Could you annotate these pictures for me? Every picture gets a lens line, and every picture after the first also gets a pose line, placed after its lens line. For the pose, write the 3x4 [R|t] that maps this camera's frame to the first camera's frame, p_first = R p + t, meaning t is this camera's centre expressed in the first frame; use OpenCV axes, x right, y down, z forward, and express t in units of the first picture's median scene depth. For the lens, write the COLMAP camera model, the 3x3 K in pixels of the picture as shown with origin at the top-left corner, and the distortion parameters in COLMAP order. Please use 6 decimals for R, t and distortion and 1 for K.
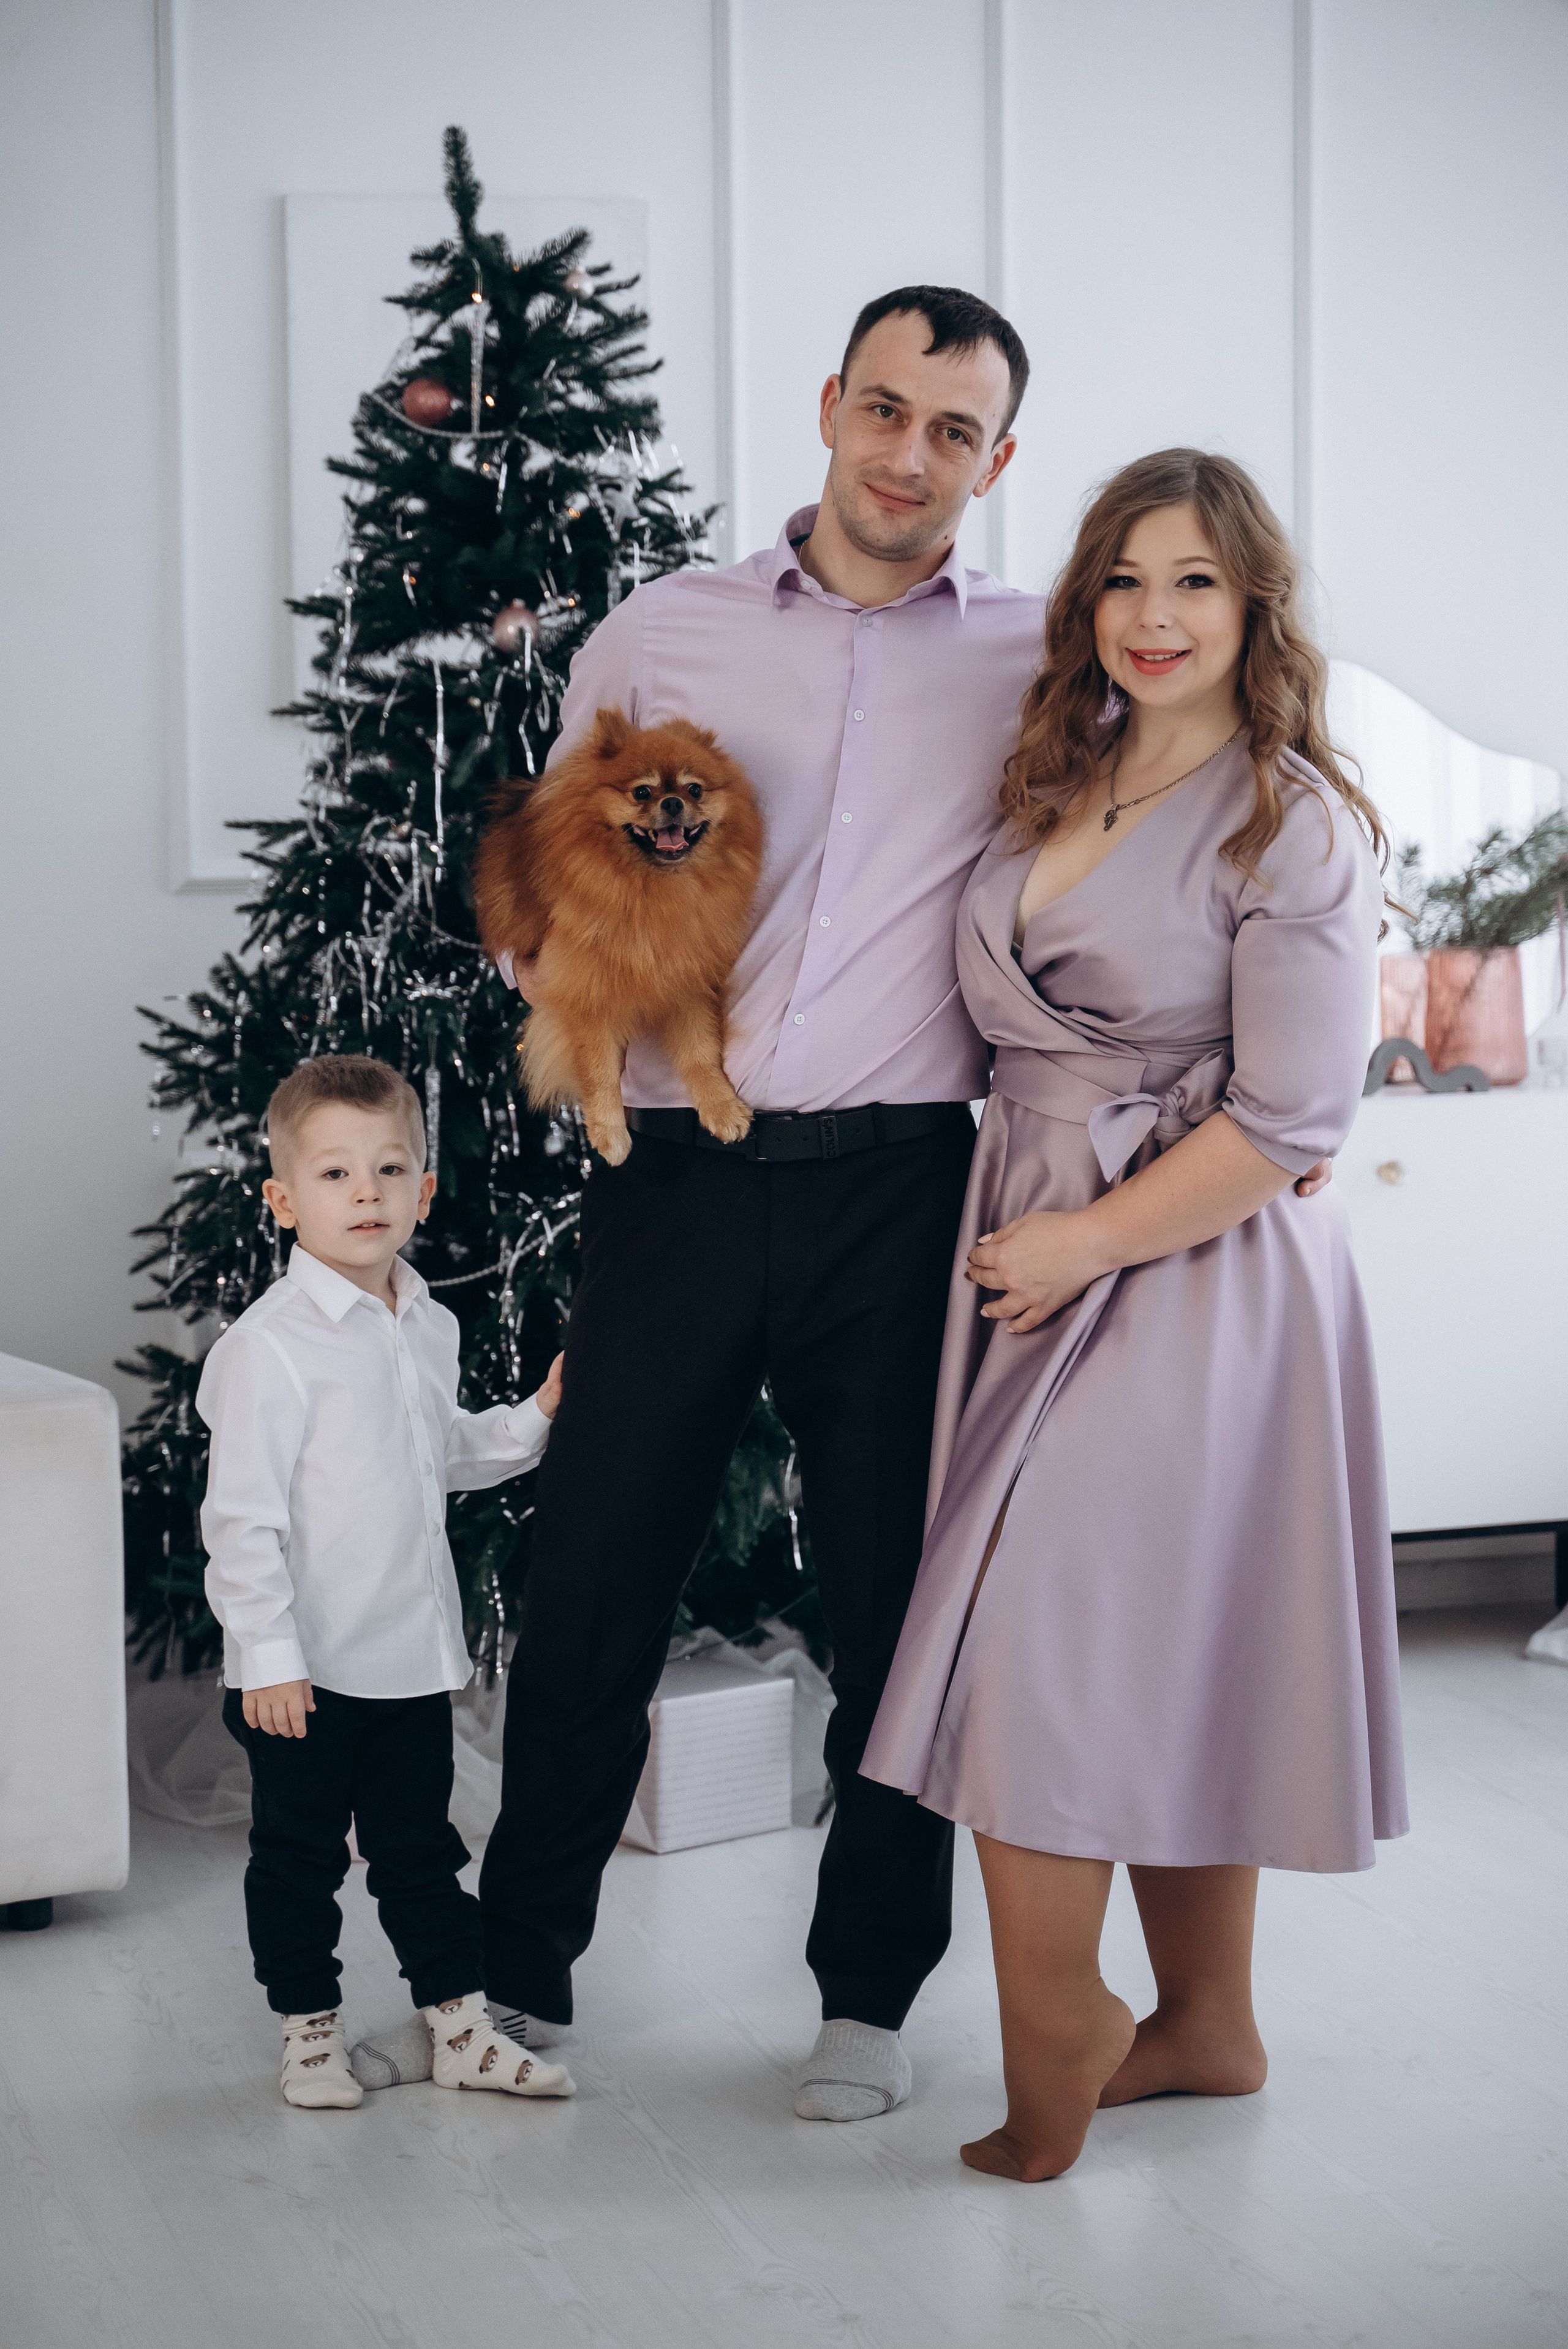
lens RADIAL K [[4971.7, 0, 785.5], [0, 4971.7, 1171.3], [0, 0, 1]] dist [0.096960, 0.000000]
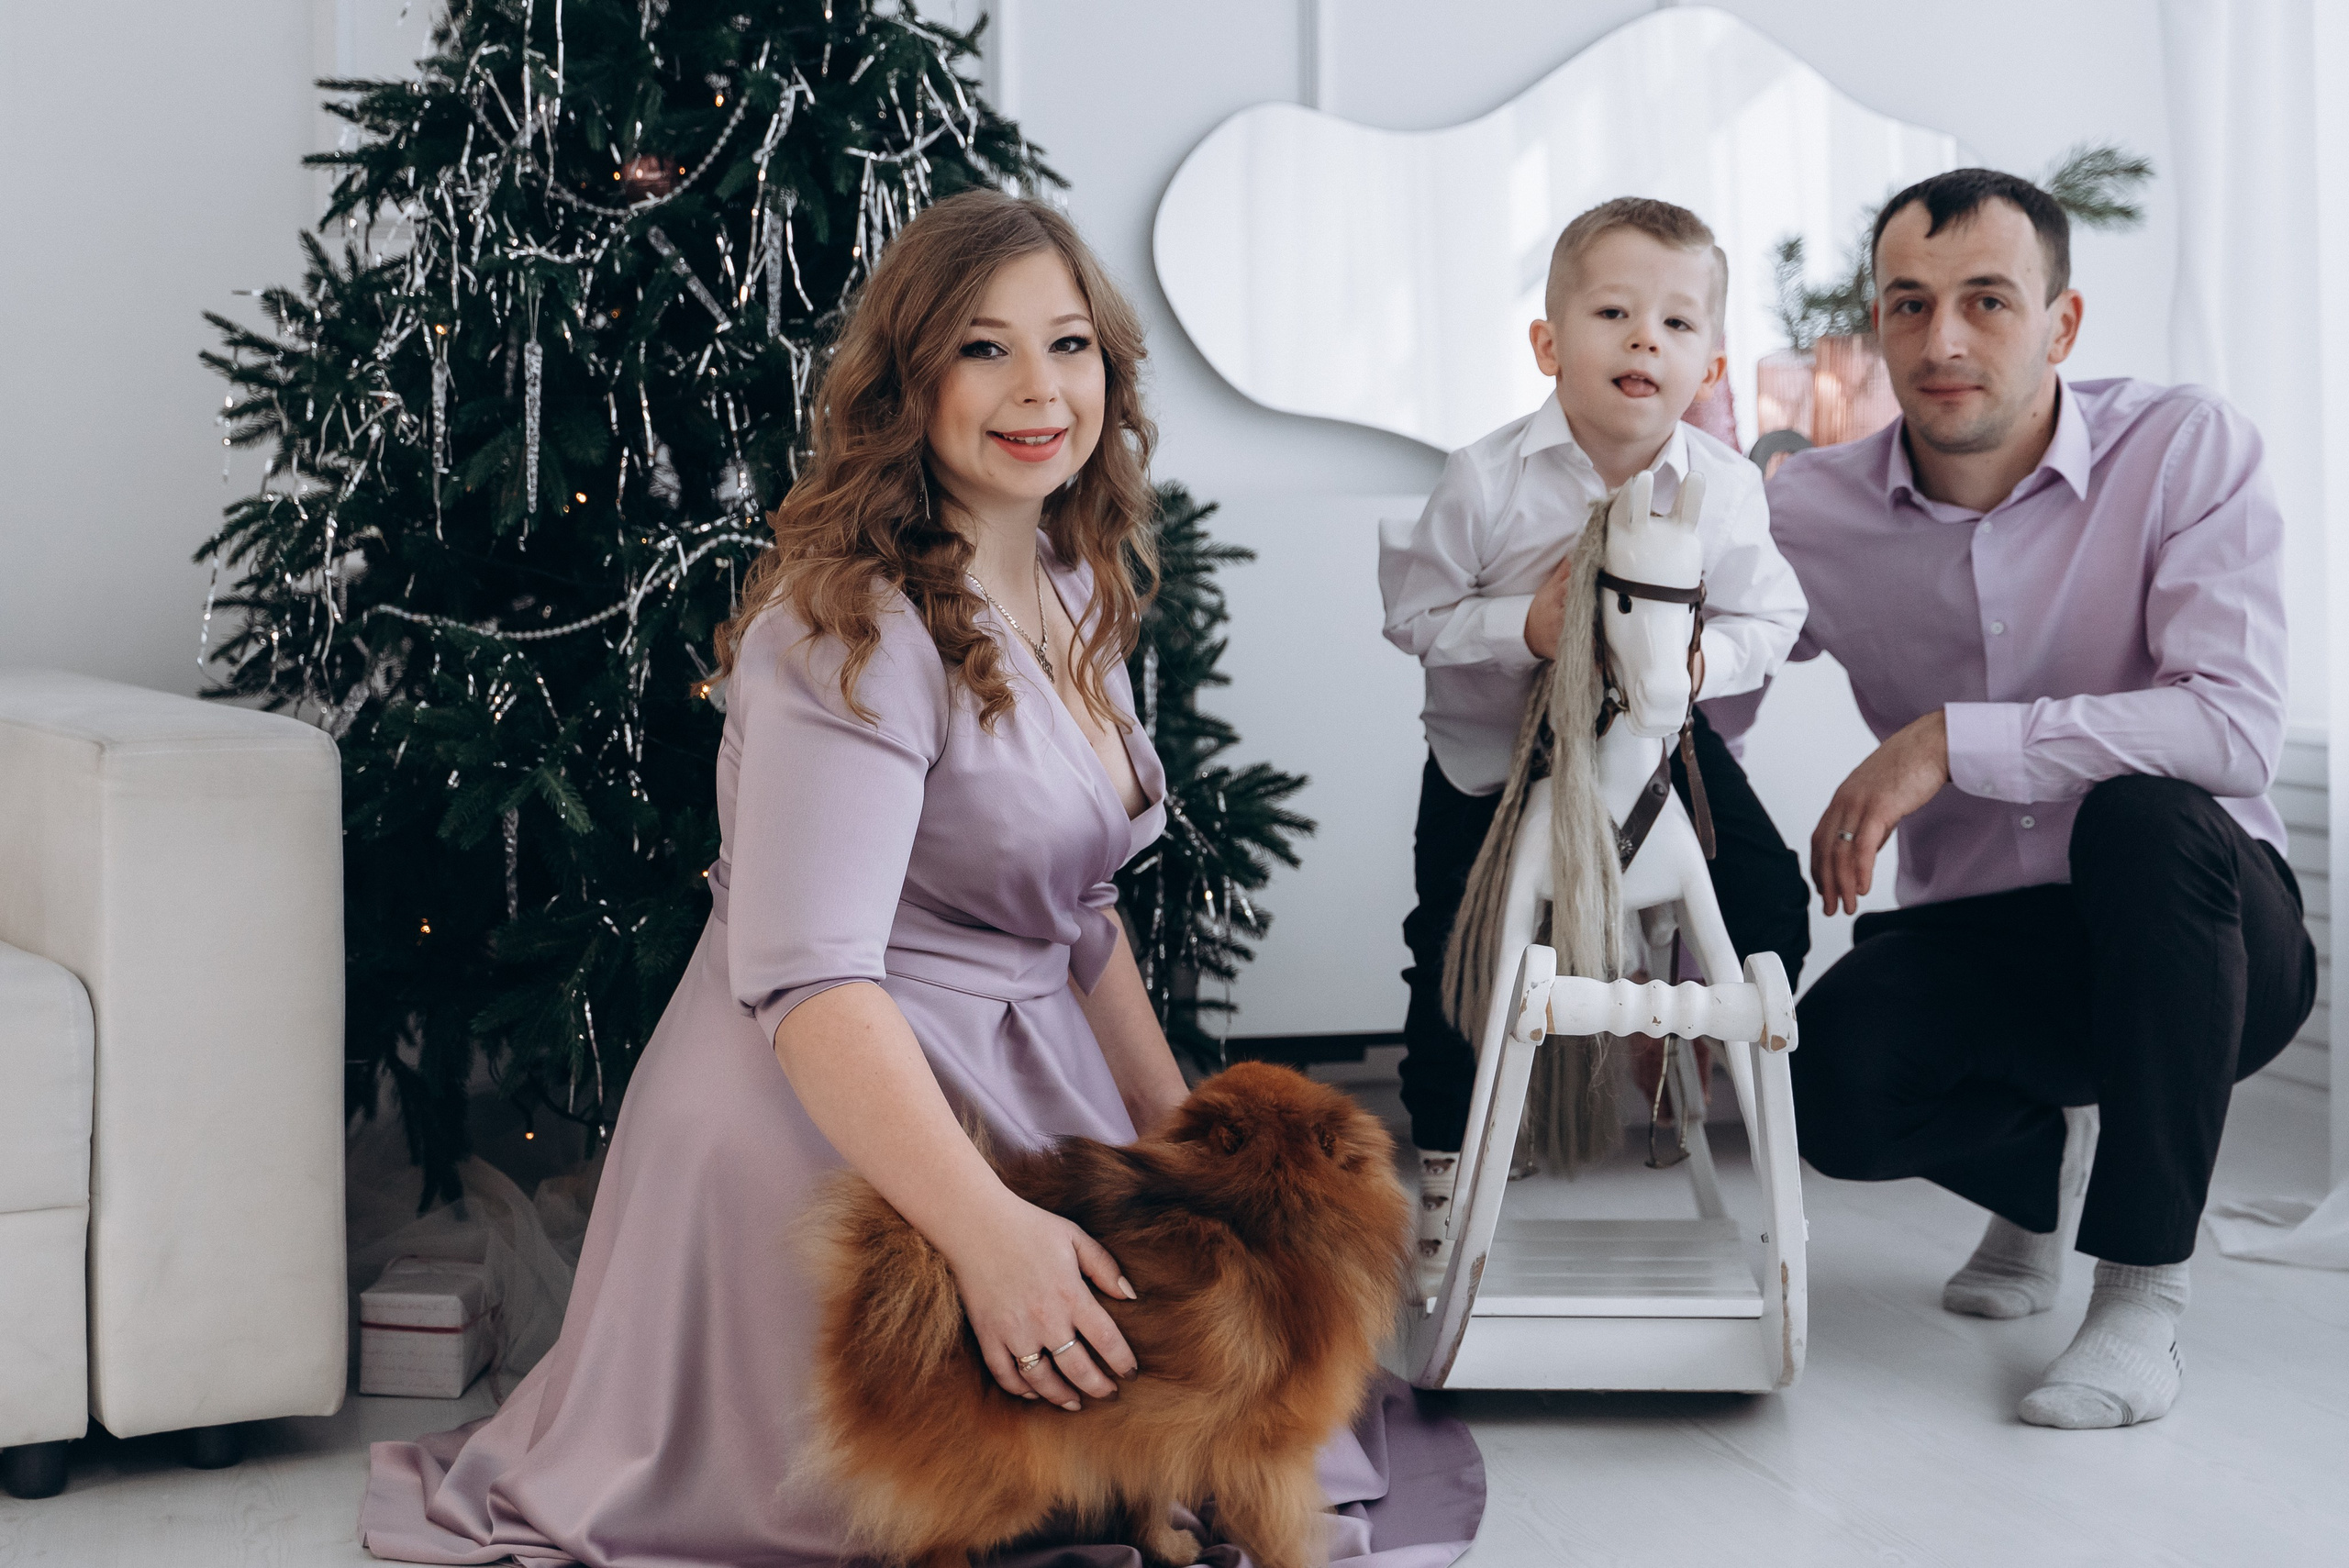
lens RADIAL K [[3460.9, 0, 1176.1], [0, 3460.9, 789.8], [0, 0, 1]] dist [0.000087, 0.000000]
pose [[0.999740, 0.006857, -0.021731, 0.038196], [-0.007911, 0.998778, -0.048786, 0.070952], [0.021370, 0.048945, 0.998573, 0.472329]]
